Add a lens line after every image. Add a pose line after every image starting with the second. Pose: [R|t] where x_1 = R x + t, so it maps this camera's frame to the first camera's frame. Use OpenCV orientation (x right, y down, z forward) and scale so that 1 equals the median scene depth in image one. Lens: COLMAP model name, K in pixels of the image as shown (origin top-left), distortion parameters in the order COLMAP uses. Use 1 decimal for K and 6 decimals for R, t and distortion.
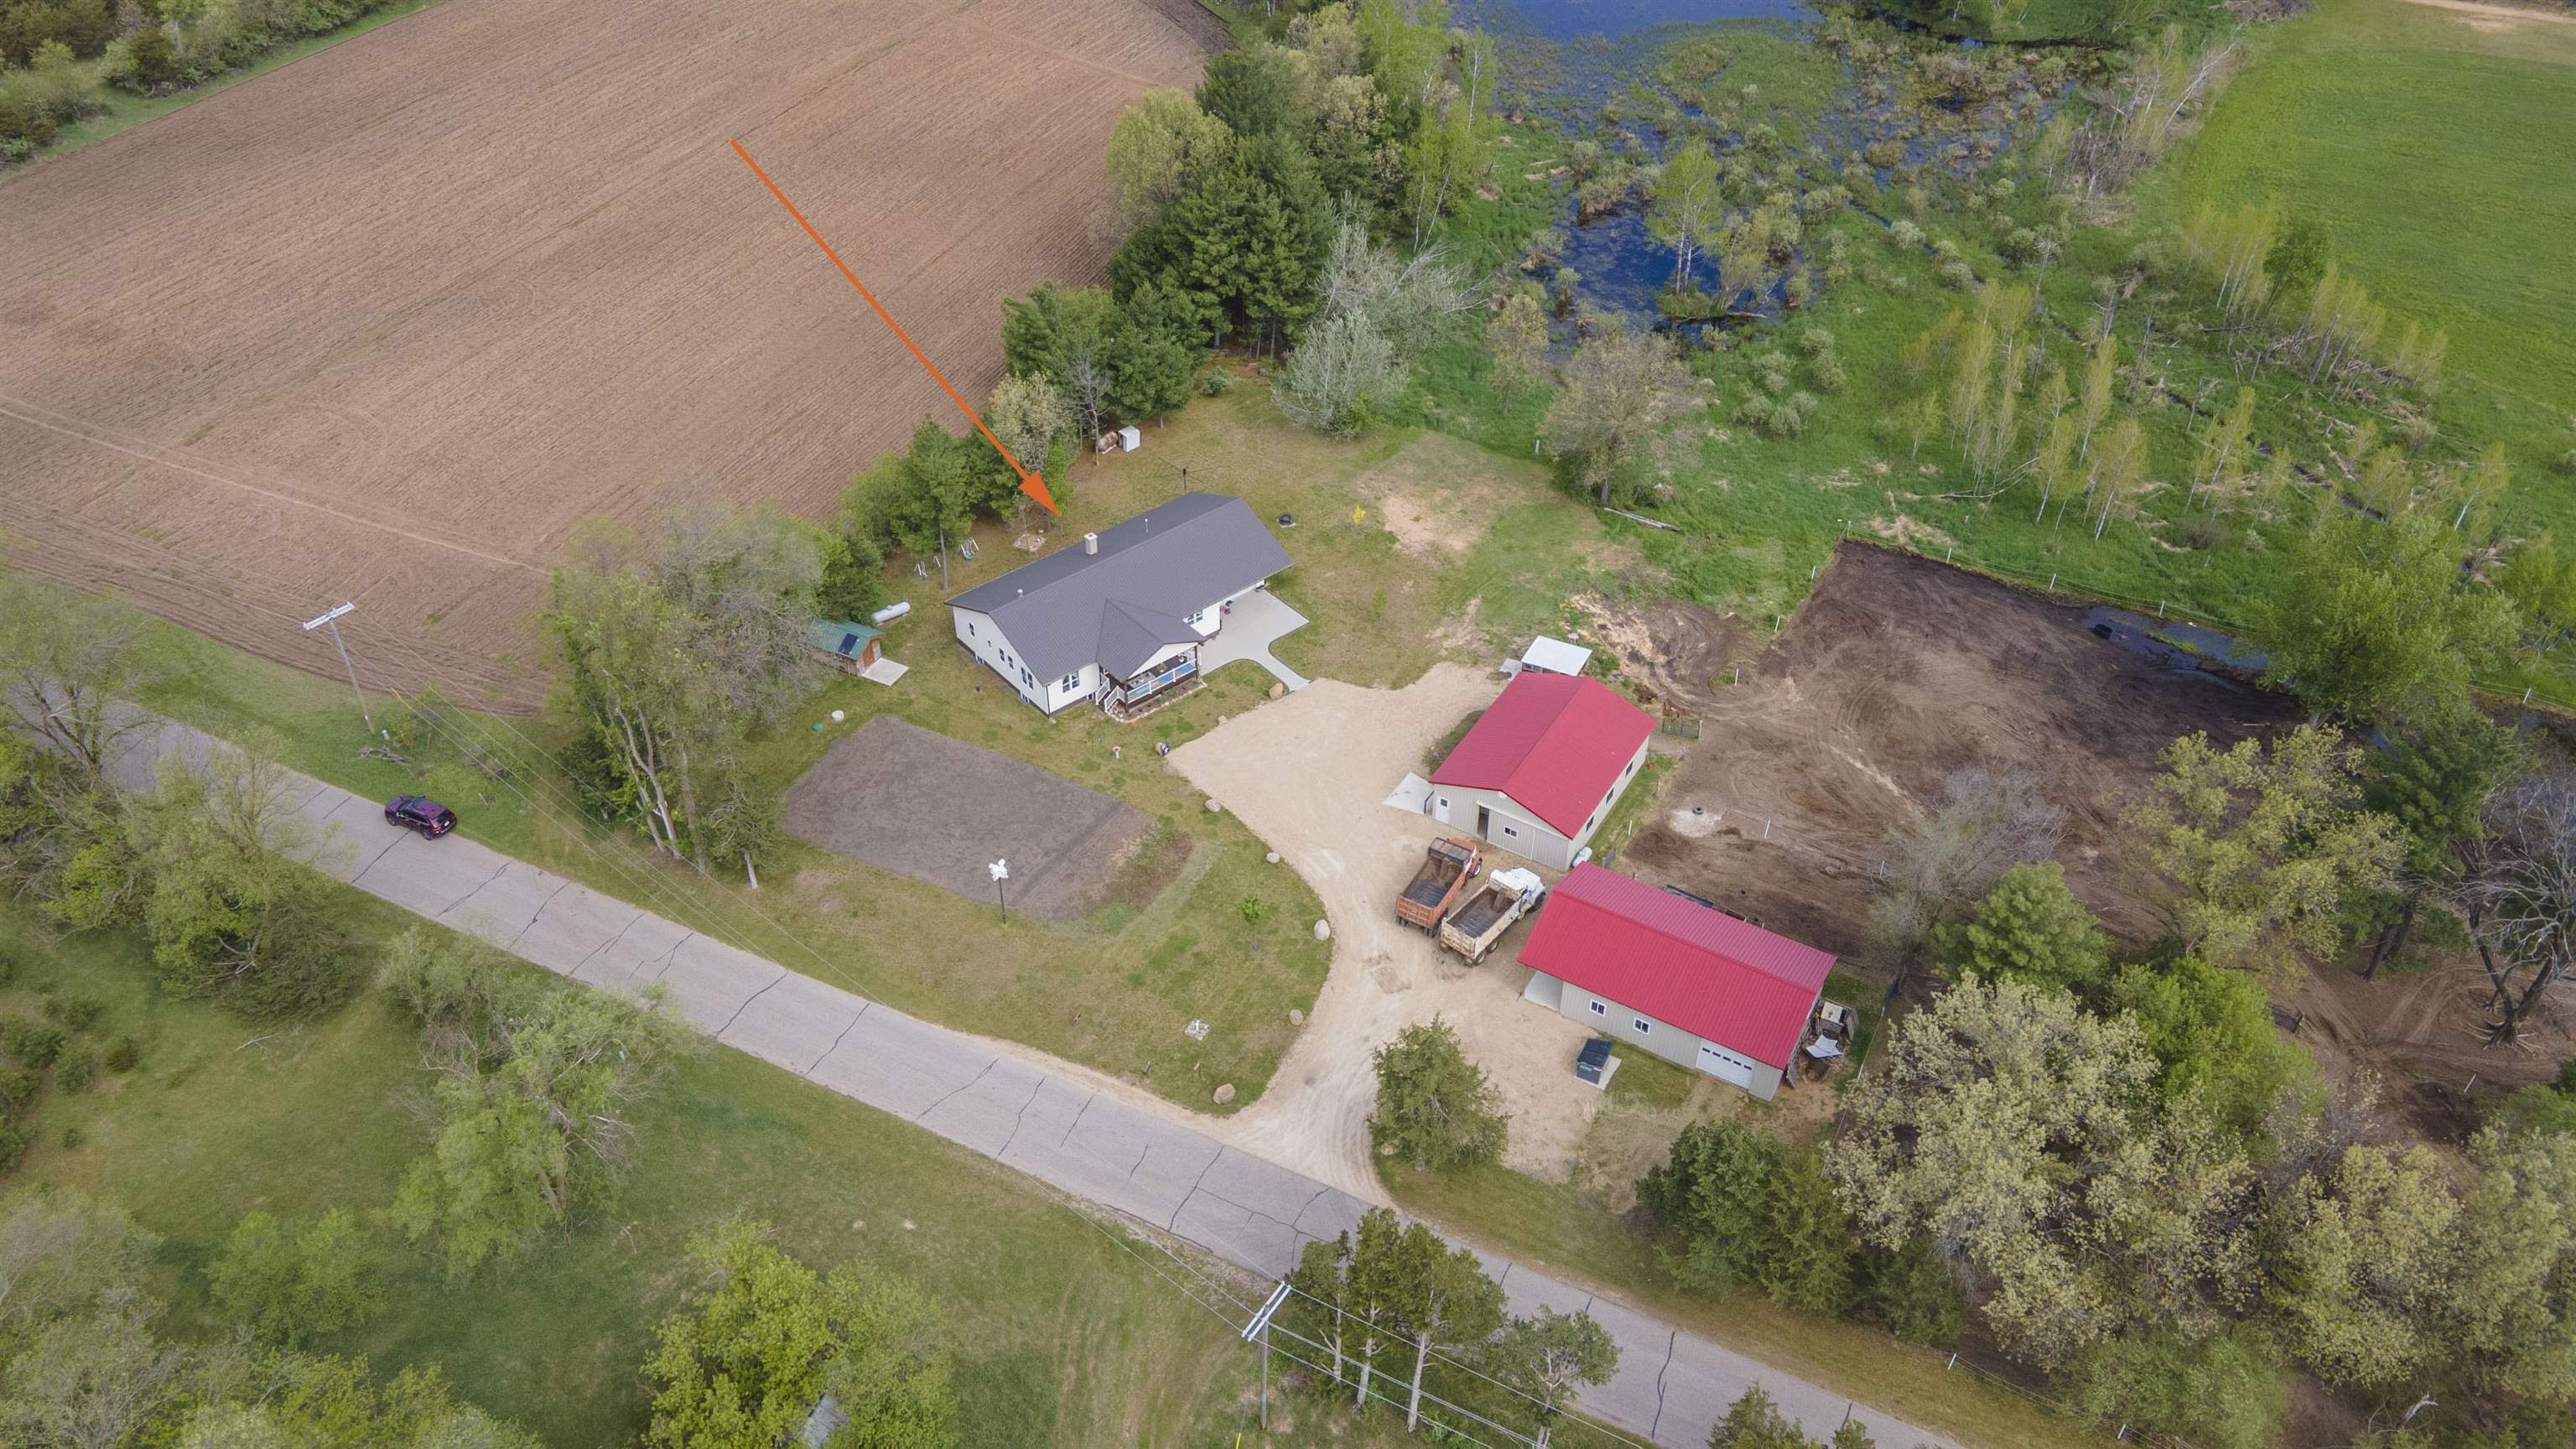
lens RADIAL K [[1867.5, 0, 1288.0], [0, 1867.5, 724.5], [0, 0, 1]] dist [0.039229, -0.005048]
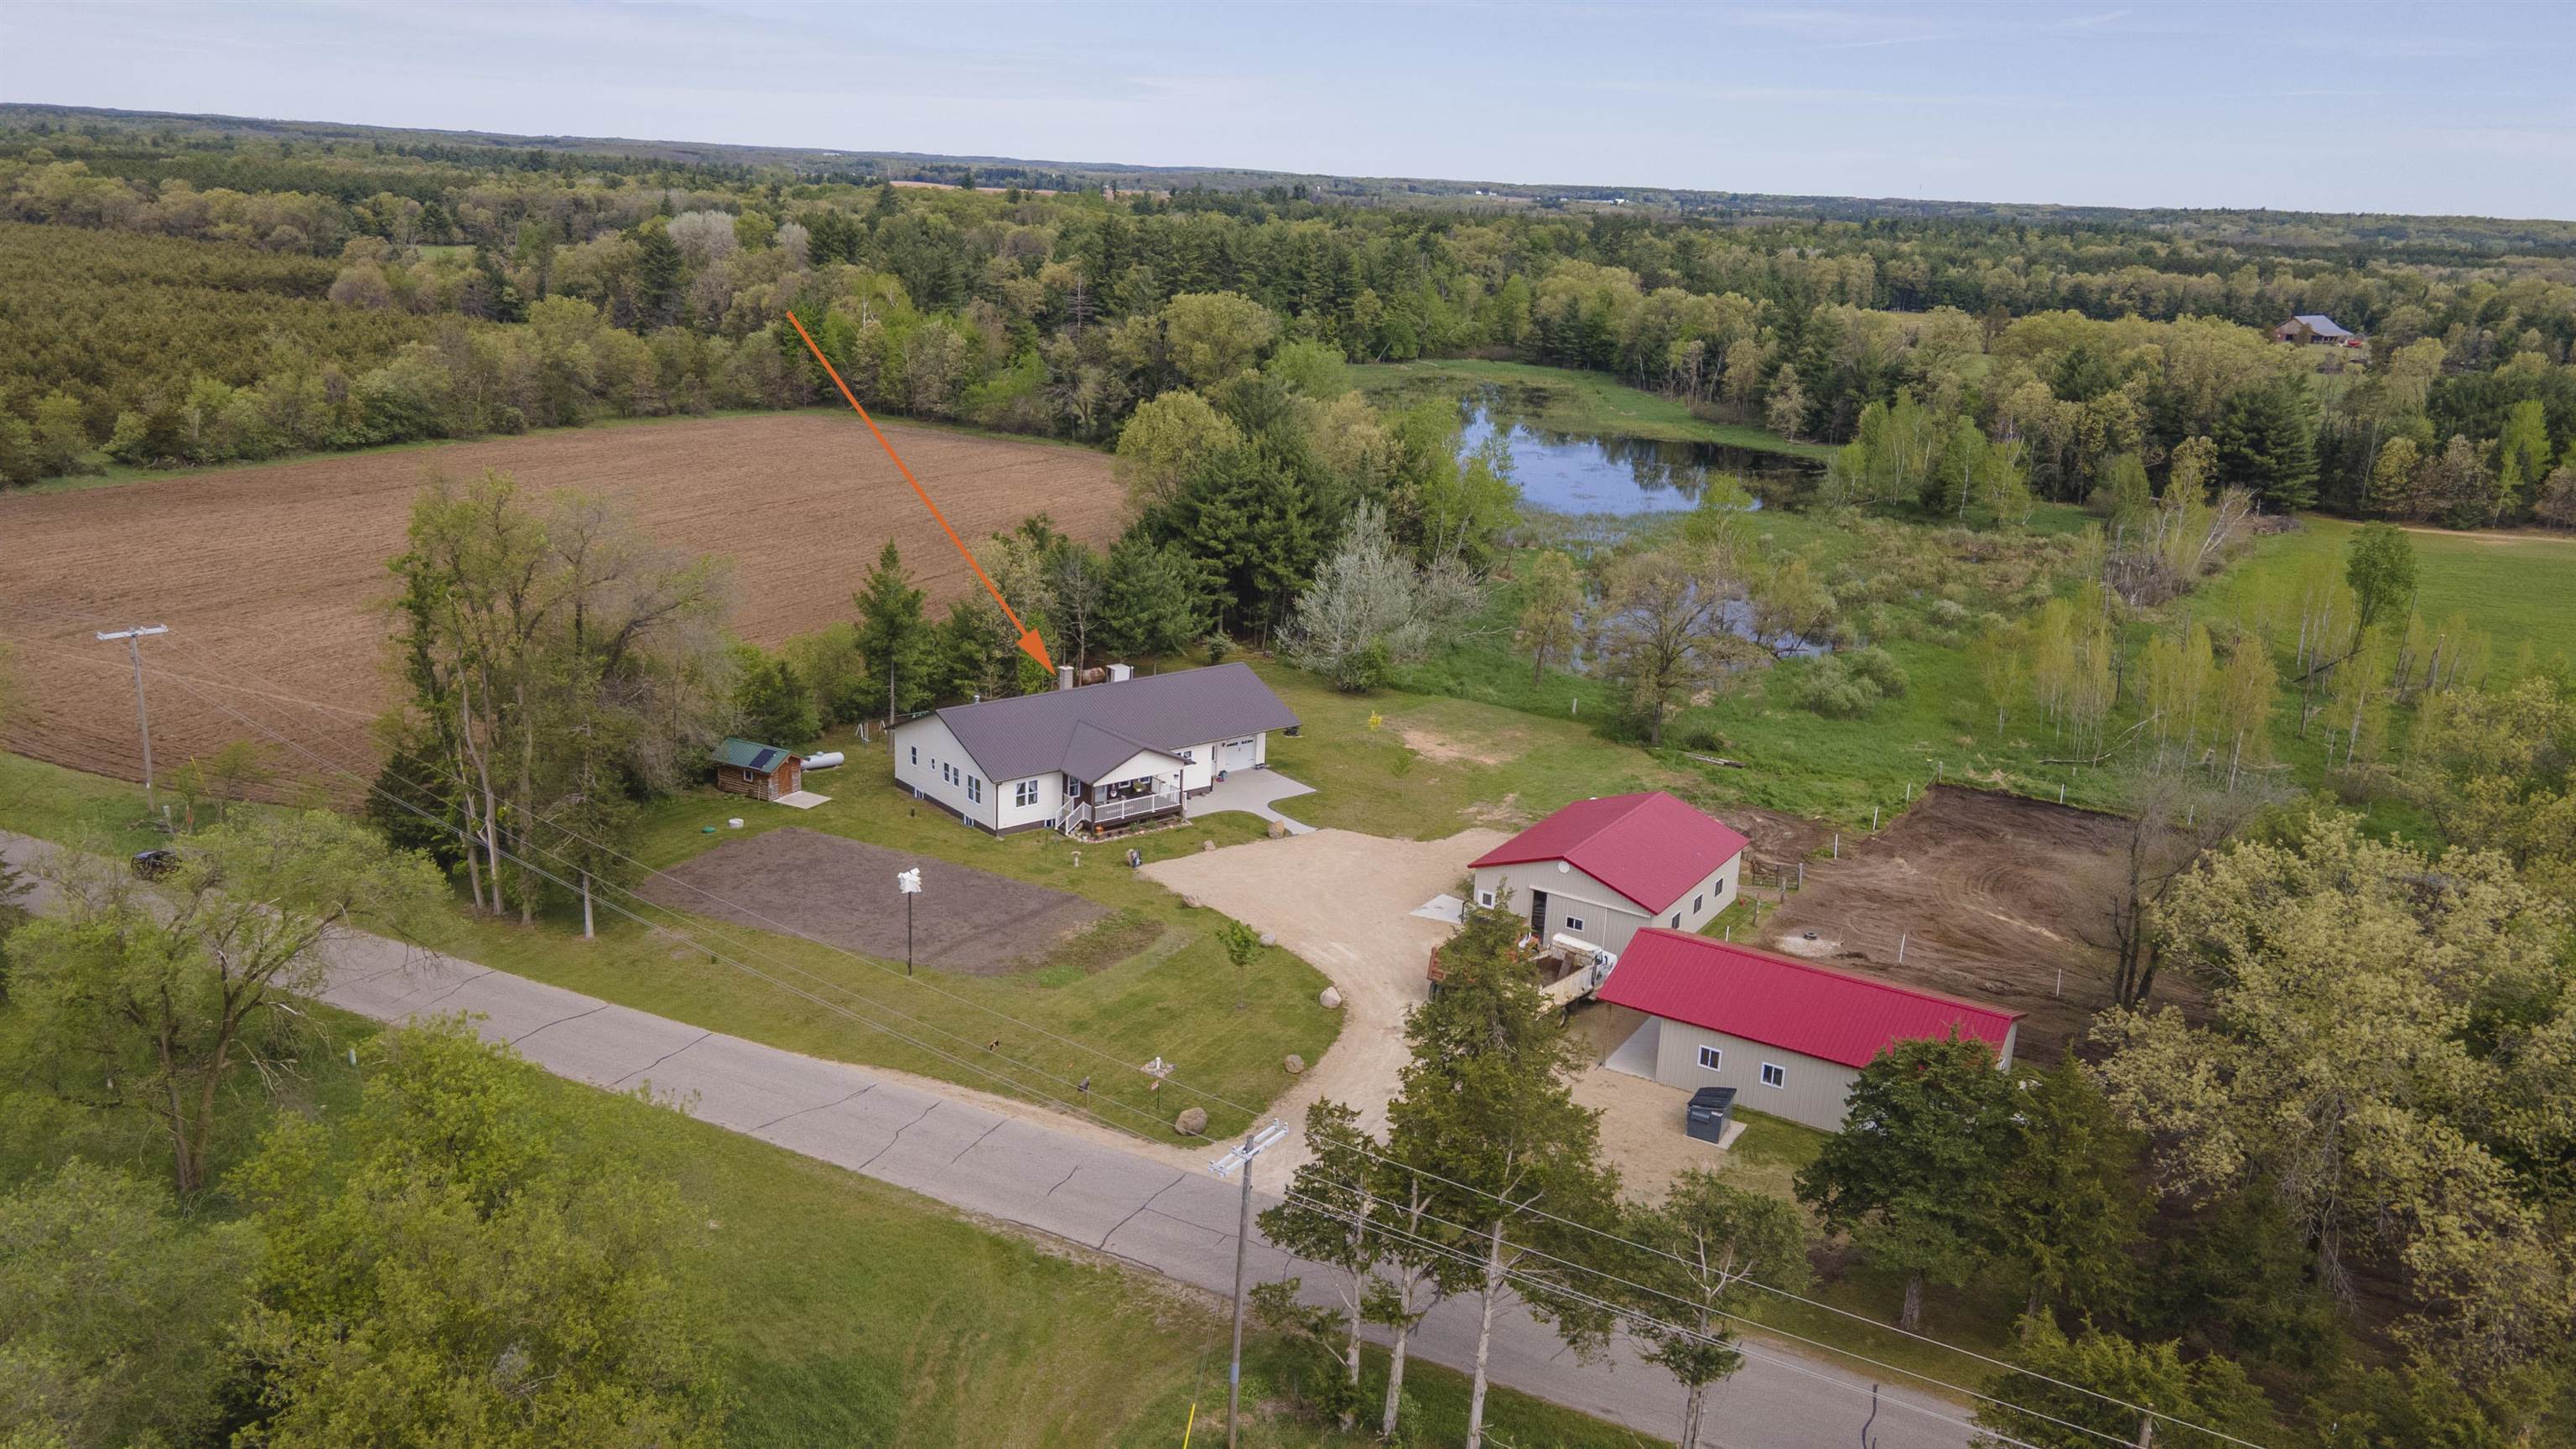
lens RADIAL K [[1878.5, 0, 1288.0], [0, 1878.5, 724.5], [0, 0, 1]] dist [0.029500, 0.007608]
pose [[0.999411, 0.034215, -0.002648, -0.000677], [-0.032238, 0.909618, -0.414192, 0.287178], [-0.011763, 0.414033, 0.910186, 0.235911]]
